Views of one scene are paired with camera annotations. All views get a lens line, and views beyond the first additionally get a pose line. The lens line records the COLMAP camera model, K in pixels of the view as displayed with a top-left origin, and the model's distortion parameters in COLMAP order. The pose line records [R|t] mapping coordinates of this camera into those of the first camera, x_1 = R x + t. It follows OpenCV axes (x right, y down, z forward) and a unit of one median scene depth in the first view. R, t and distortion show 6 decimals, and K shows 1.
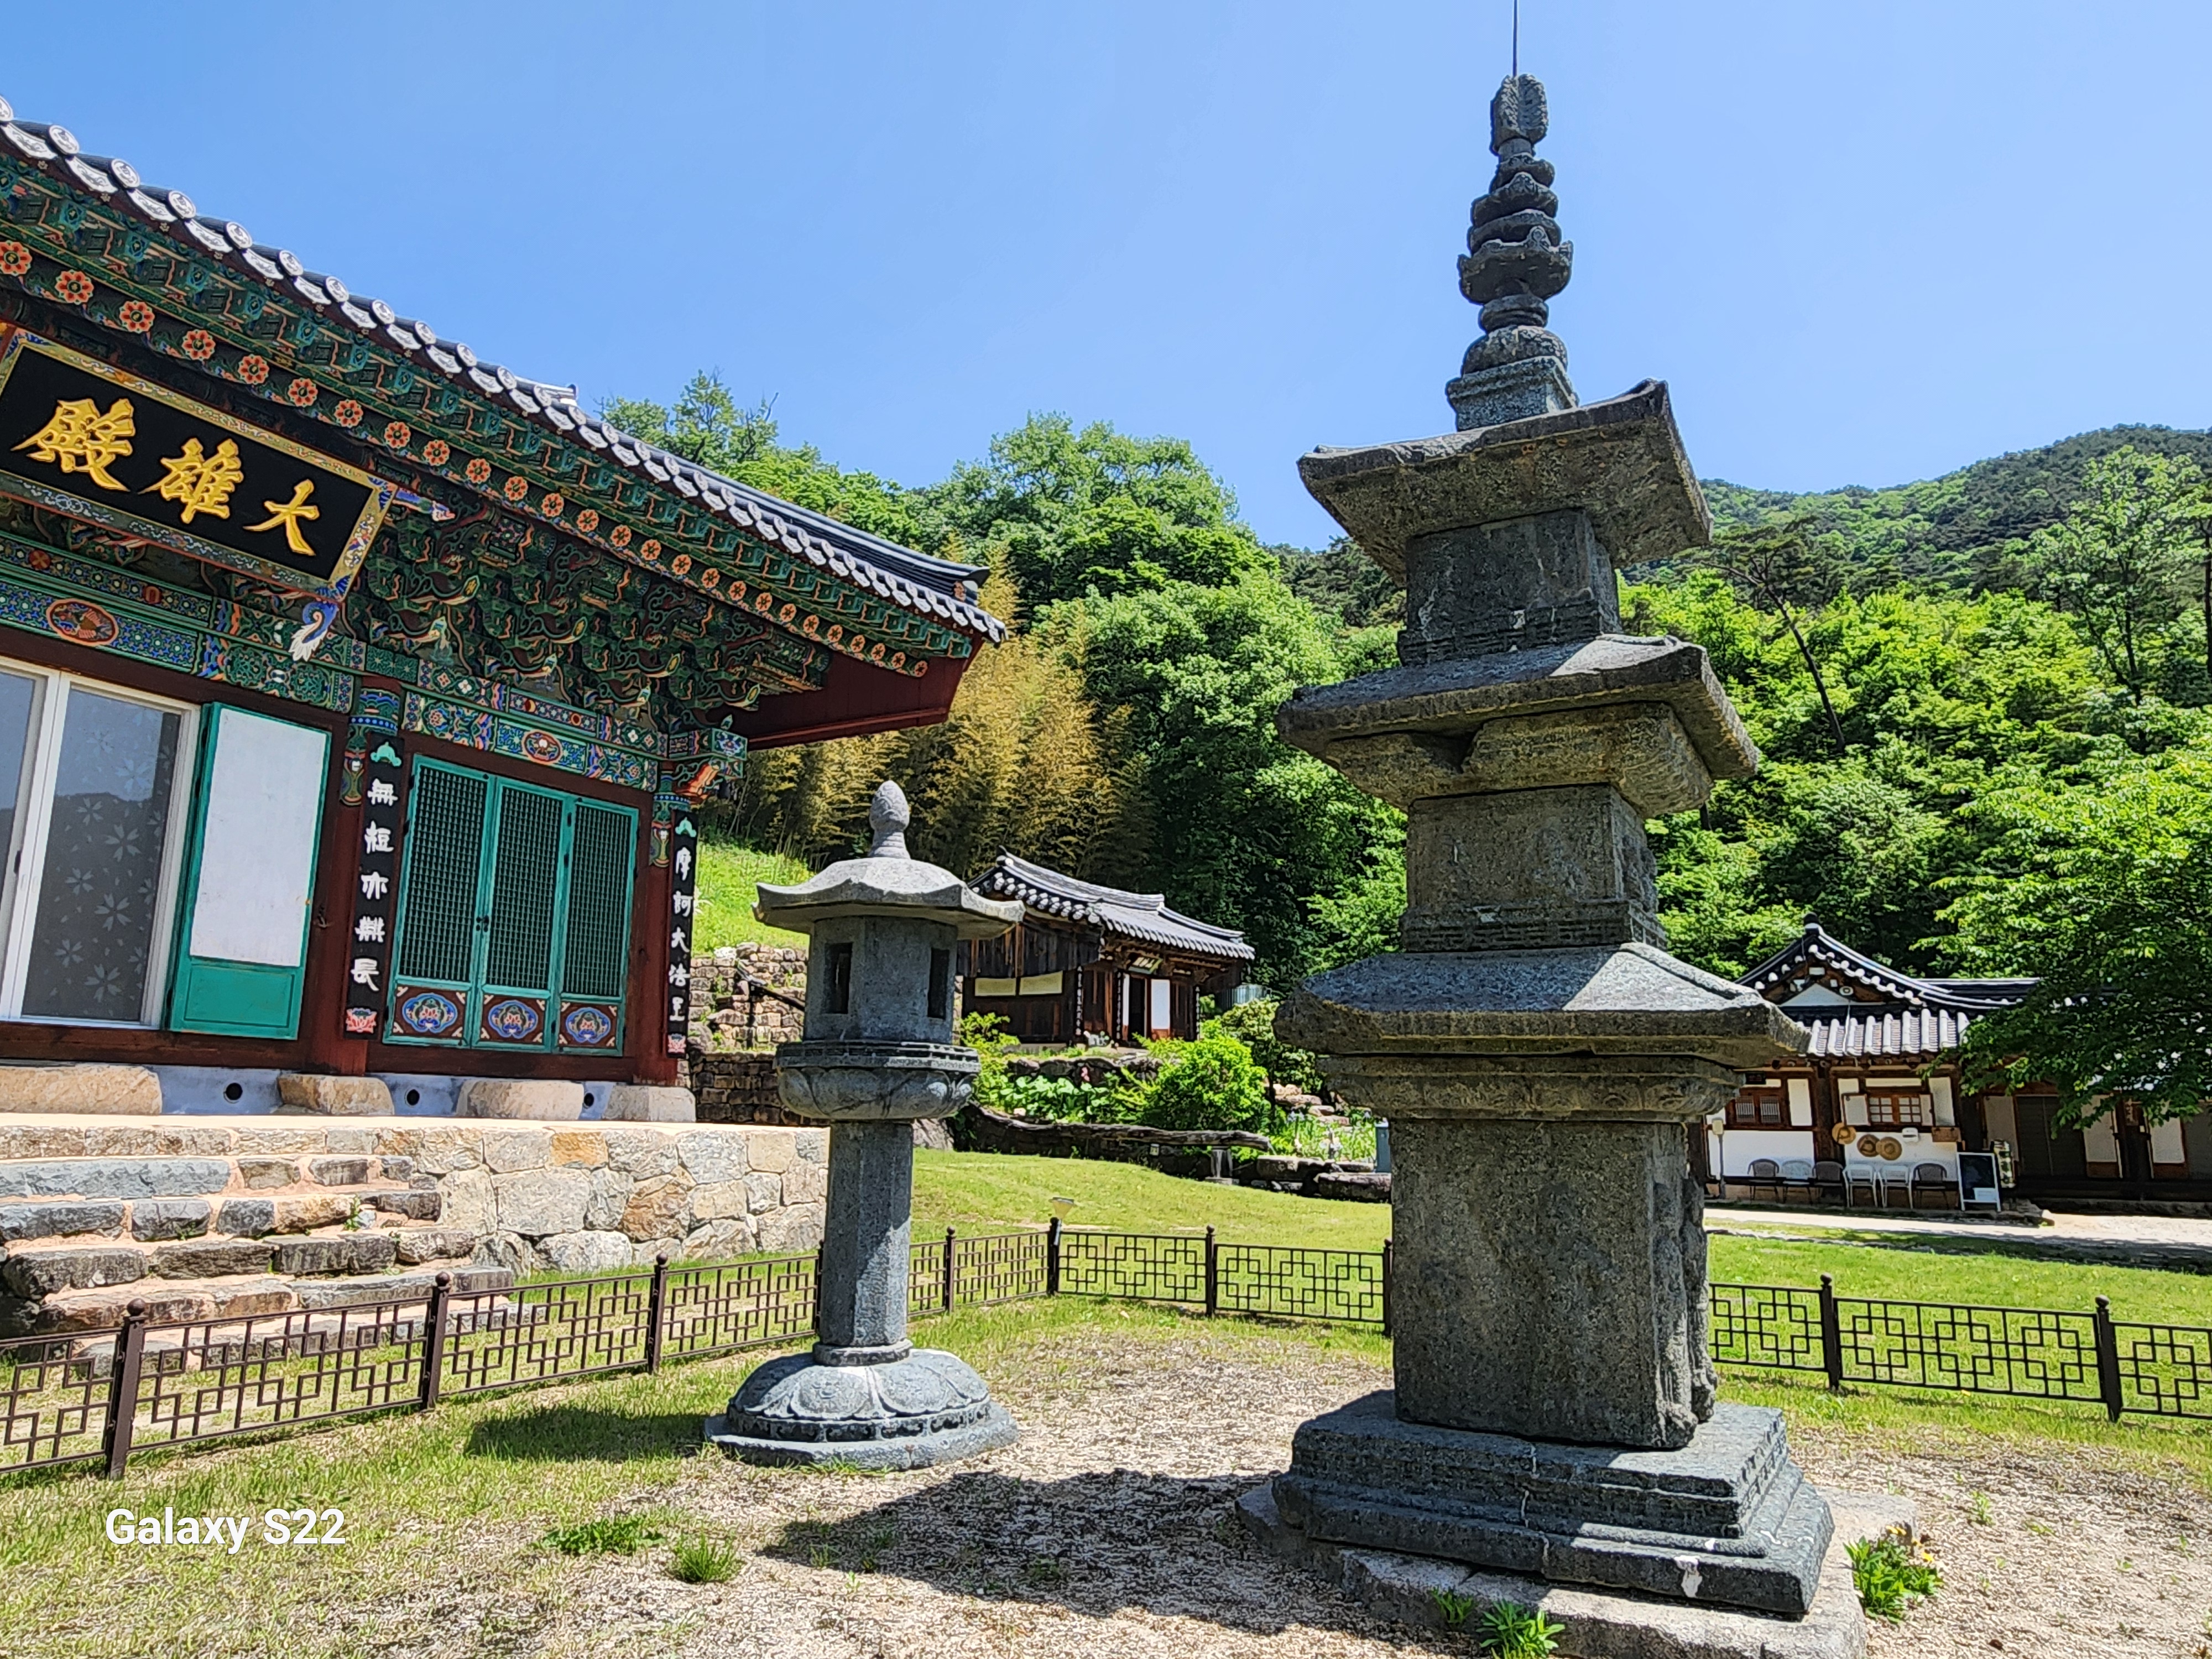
lens RADIAL K [[1496.9, 0, 1108.6], [0, 1496.9, 821.5], [0, 0, 1]] dist [0.002599, 0.003463]
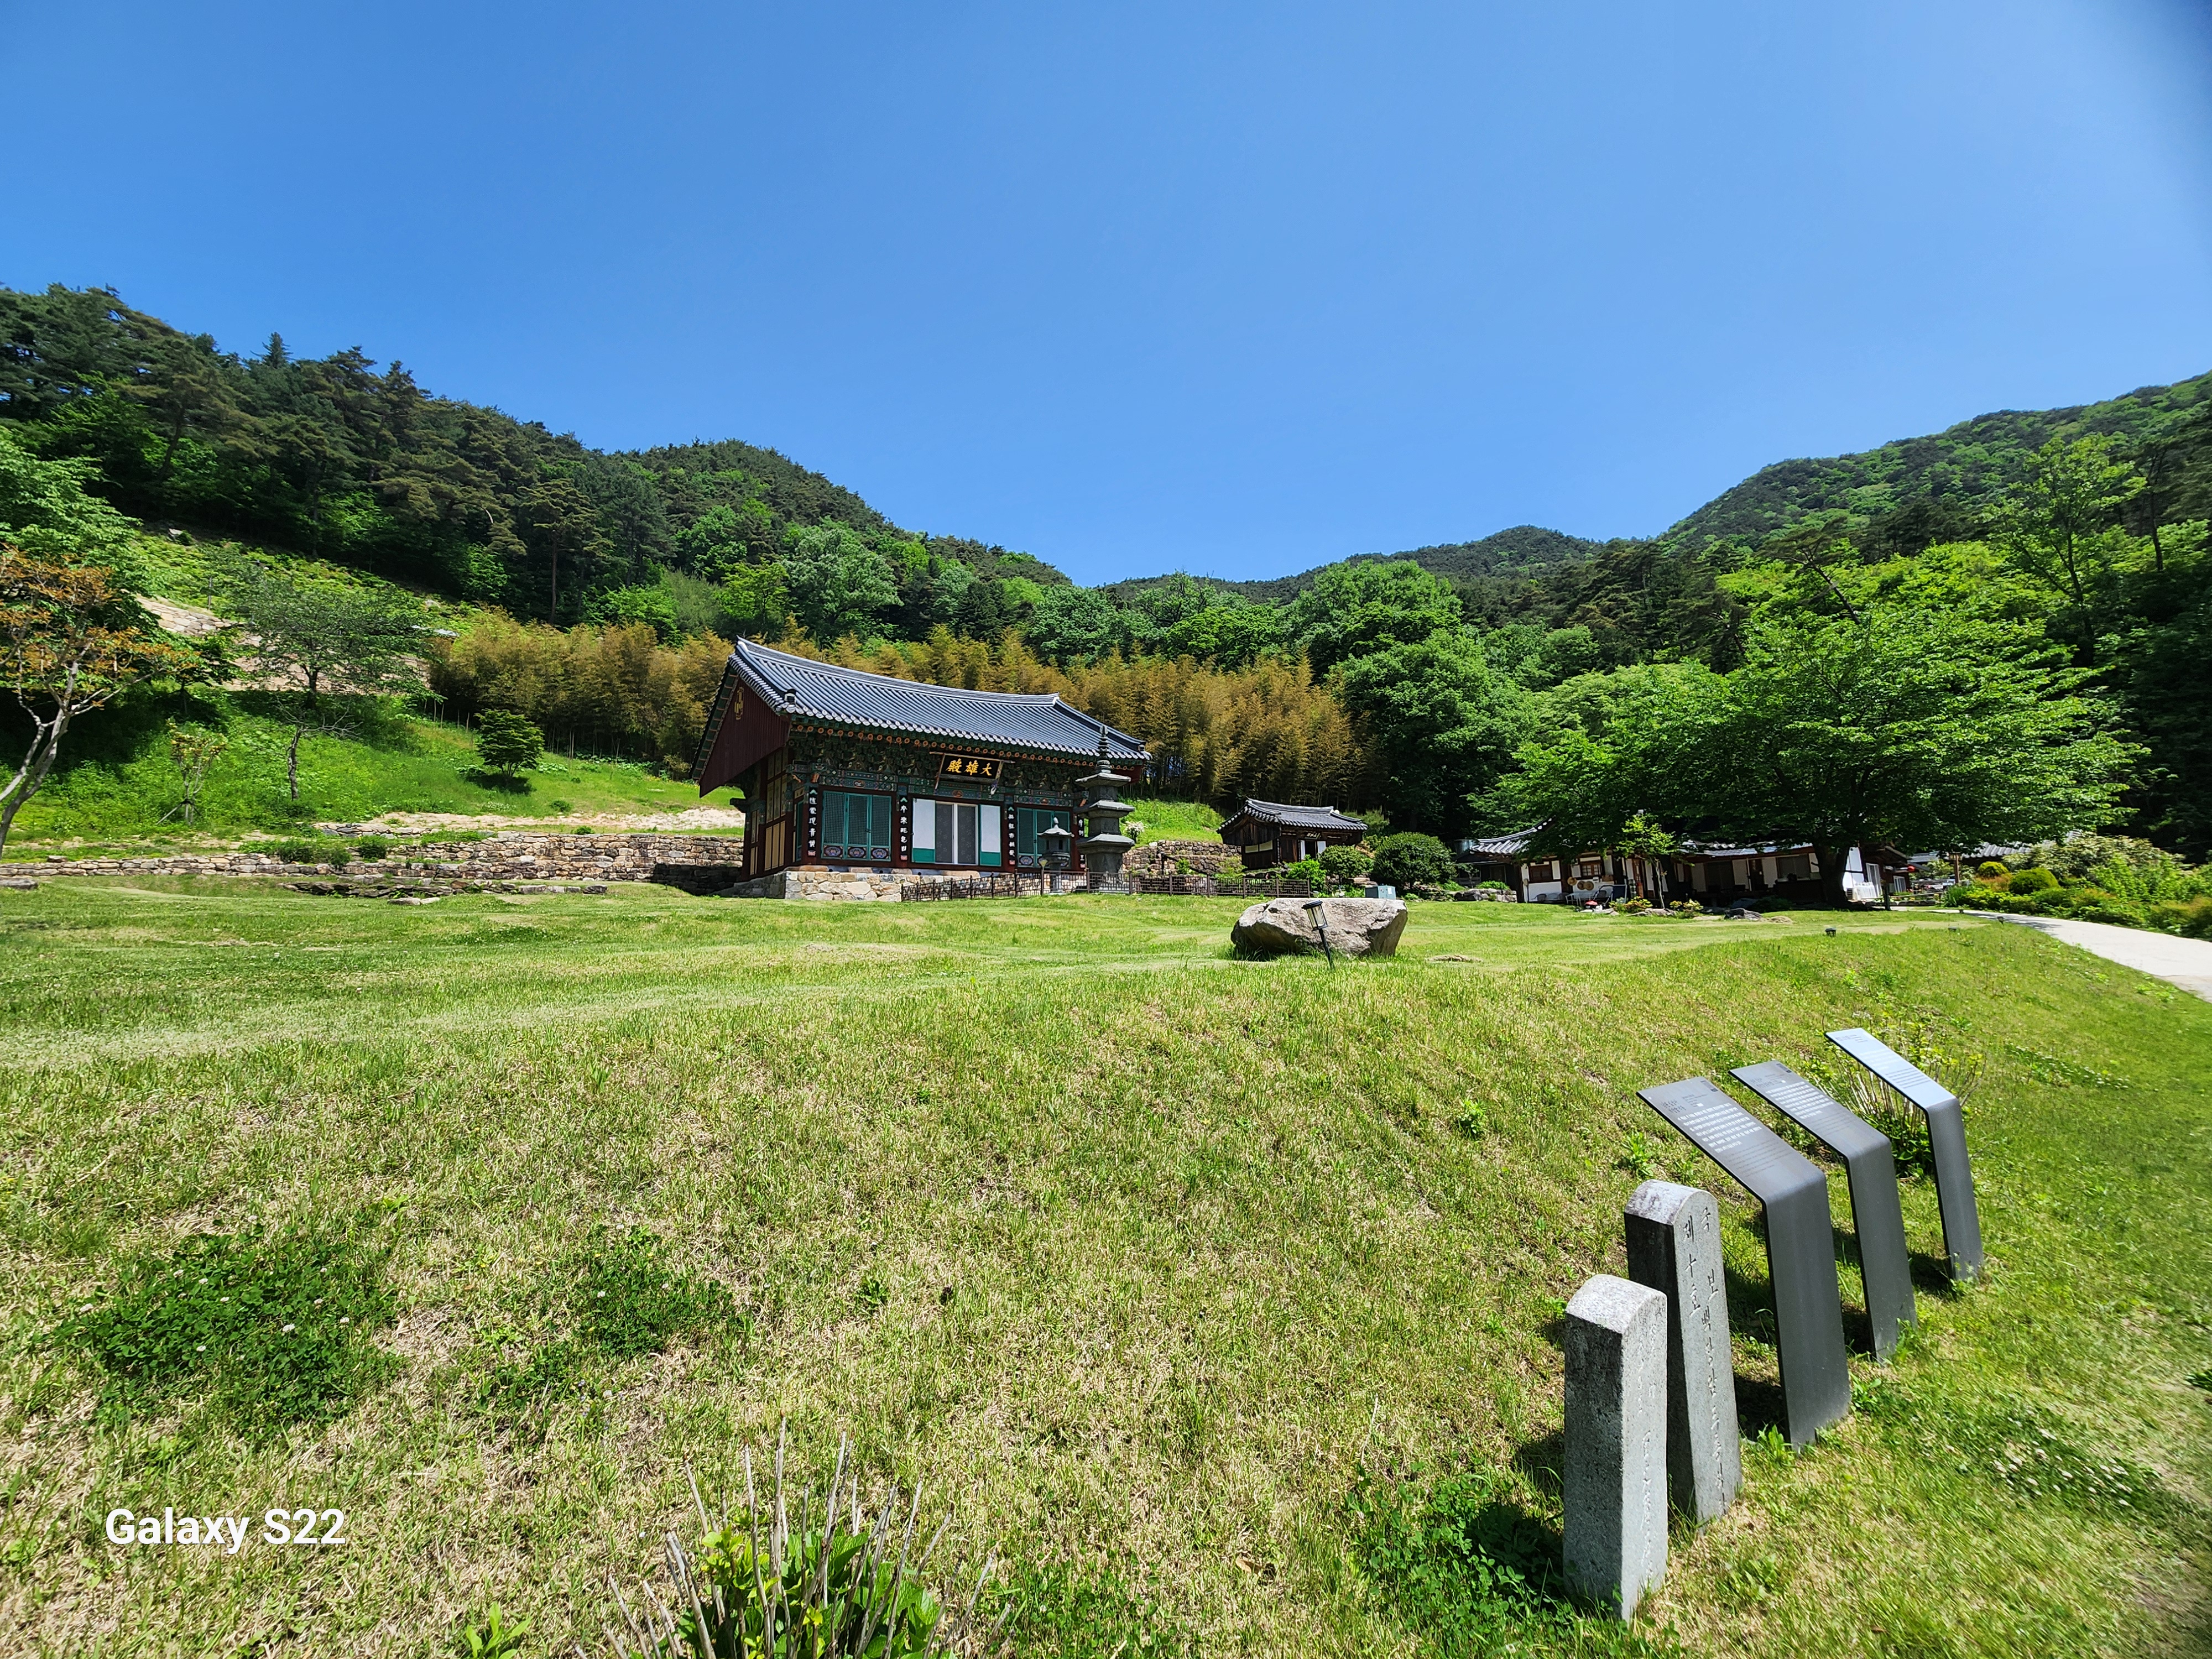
lens RADIAL K [[902.4, 0, 1106.4], [0, 902.4, 818.3], [0, 0, 1]] dist [0.000902, -0.000111]
pose [[0.901660, -0.091363, -0.422684, 0.436125], [0.116243, 0.992659, 0.033404, -0.031880], [0.416529, -0.079253, 0.905661, -0.646892]]
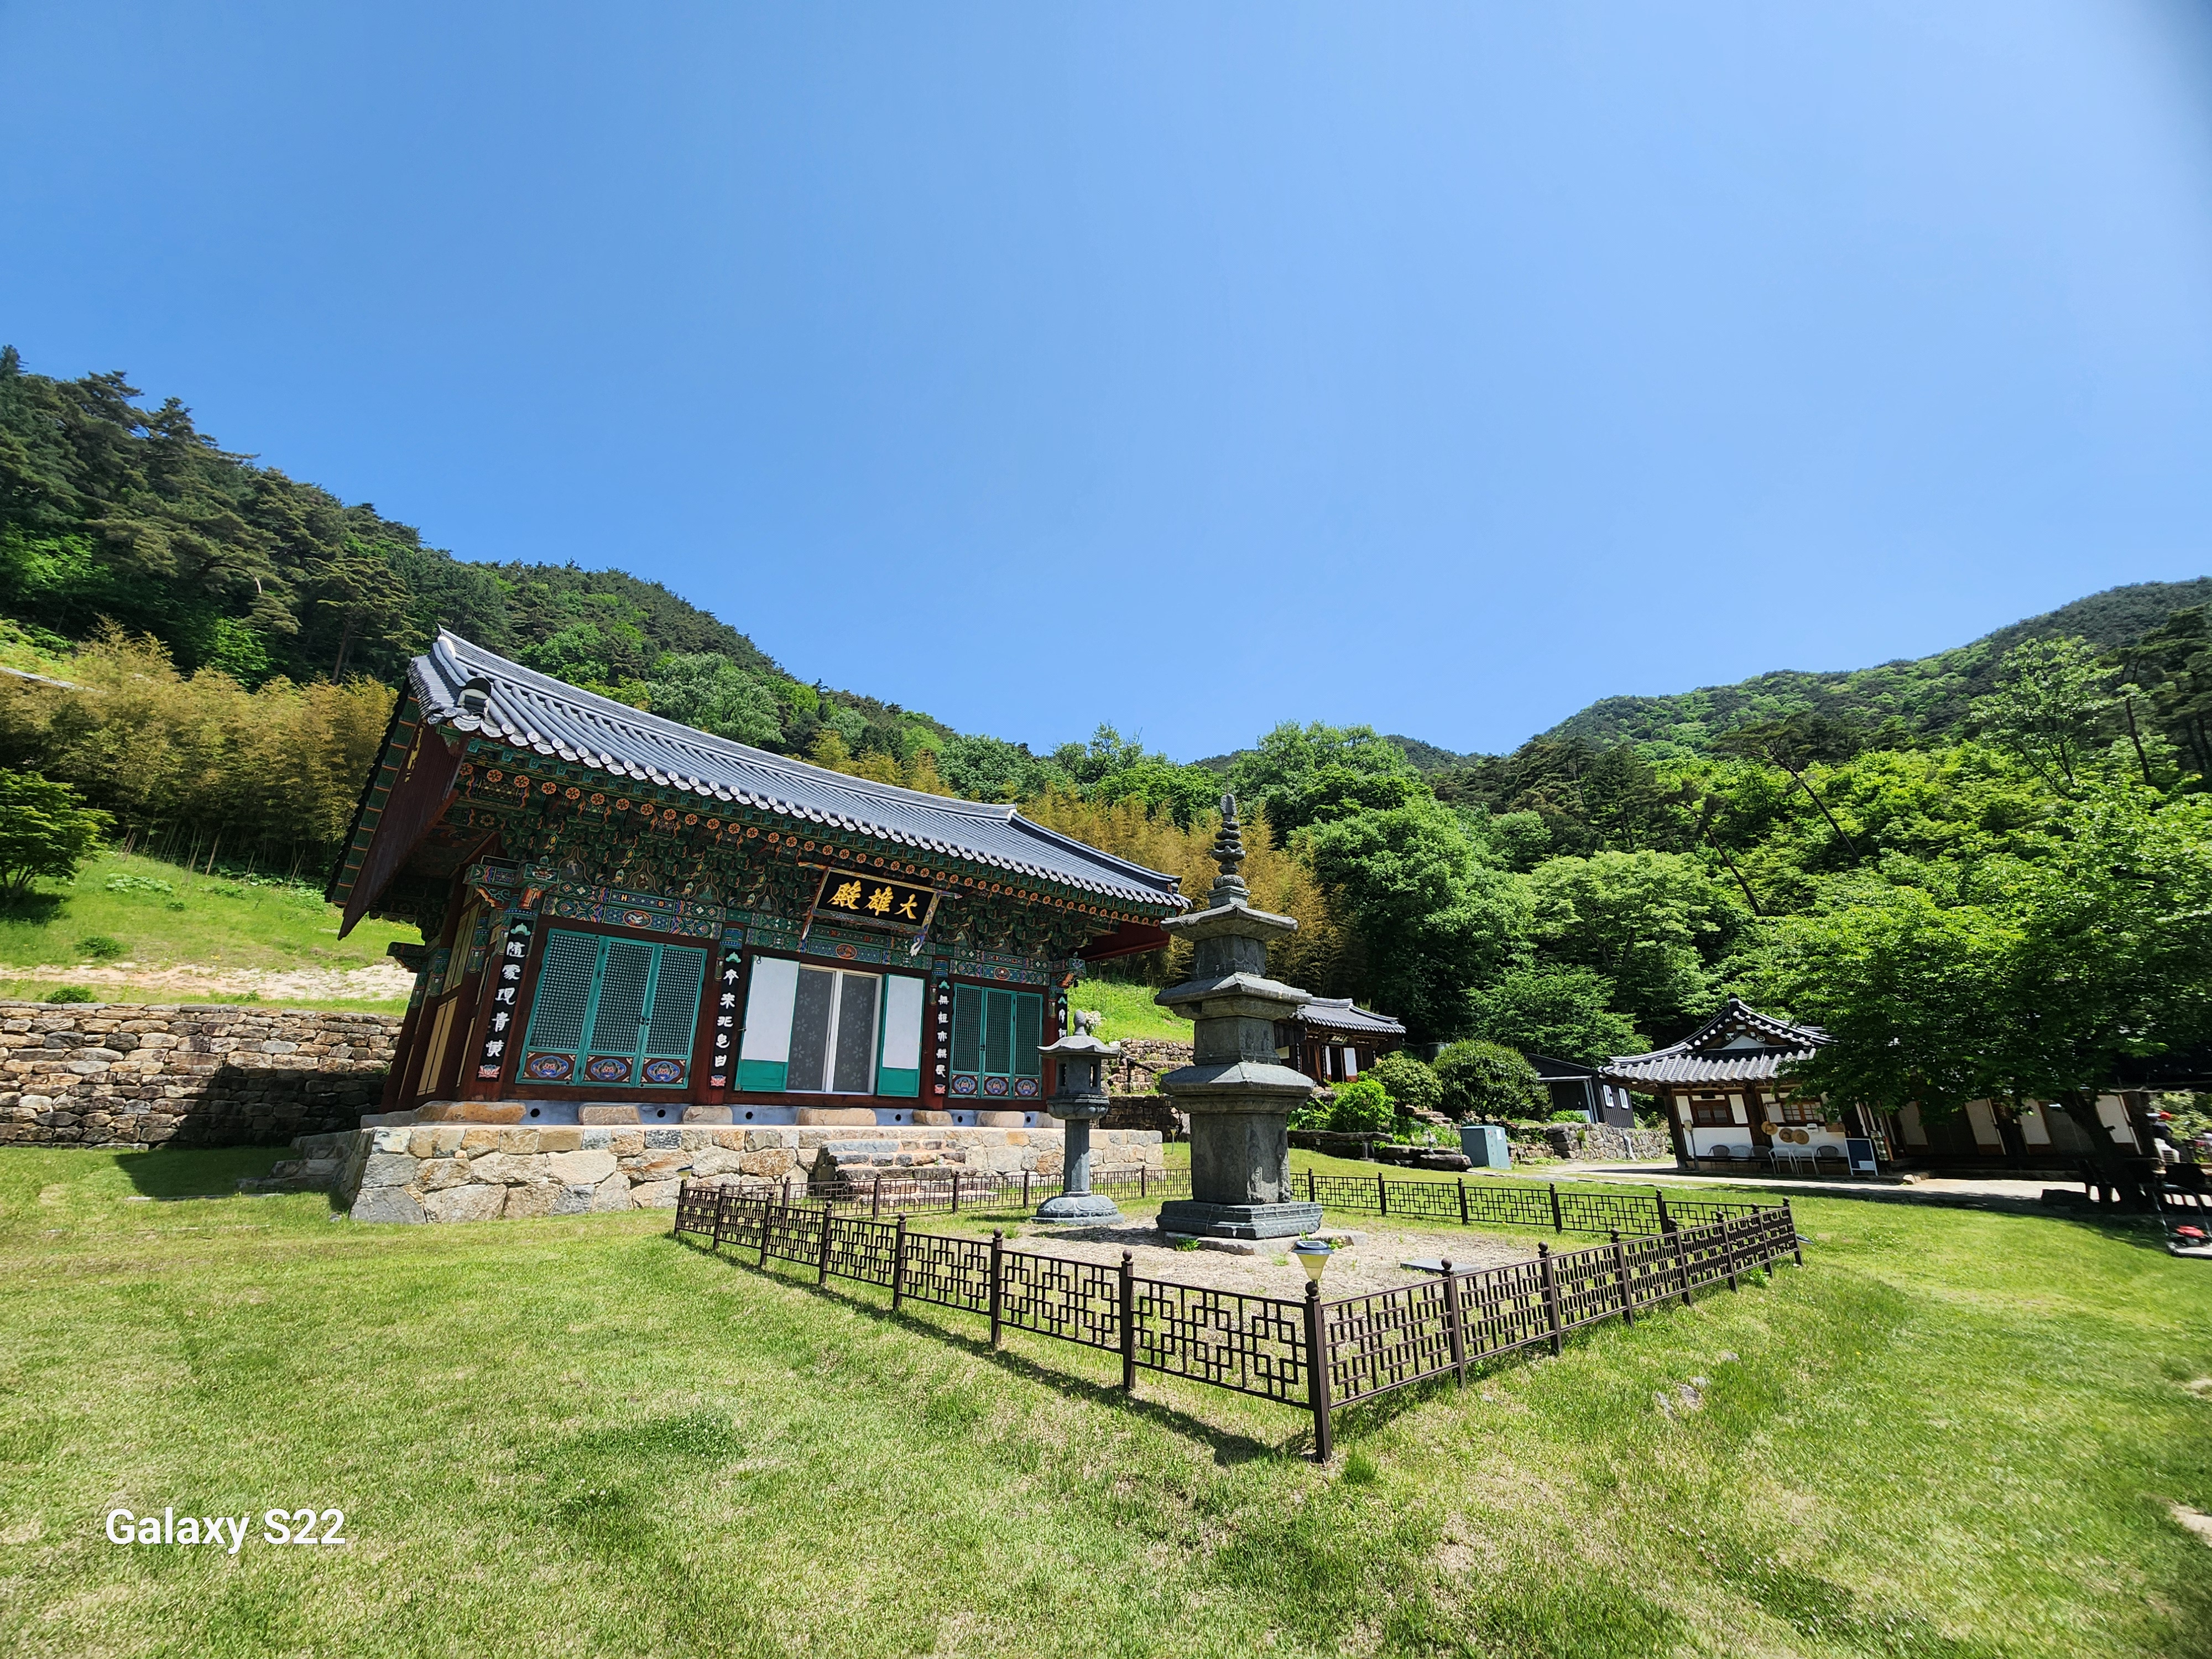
lens RADIAL K [[902.4, 0, 1106.4], [0, 902.4, 818.3], [0, 0, 1]] dist [0.000902, -0.000111]
pose [[0.953739, -0.114362, -0.278035, 0.110989], [0.073915, 0.985634, -0.151866, -0.029757], [0.291409, 0.124289, 0.948490, -0.192938]]
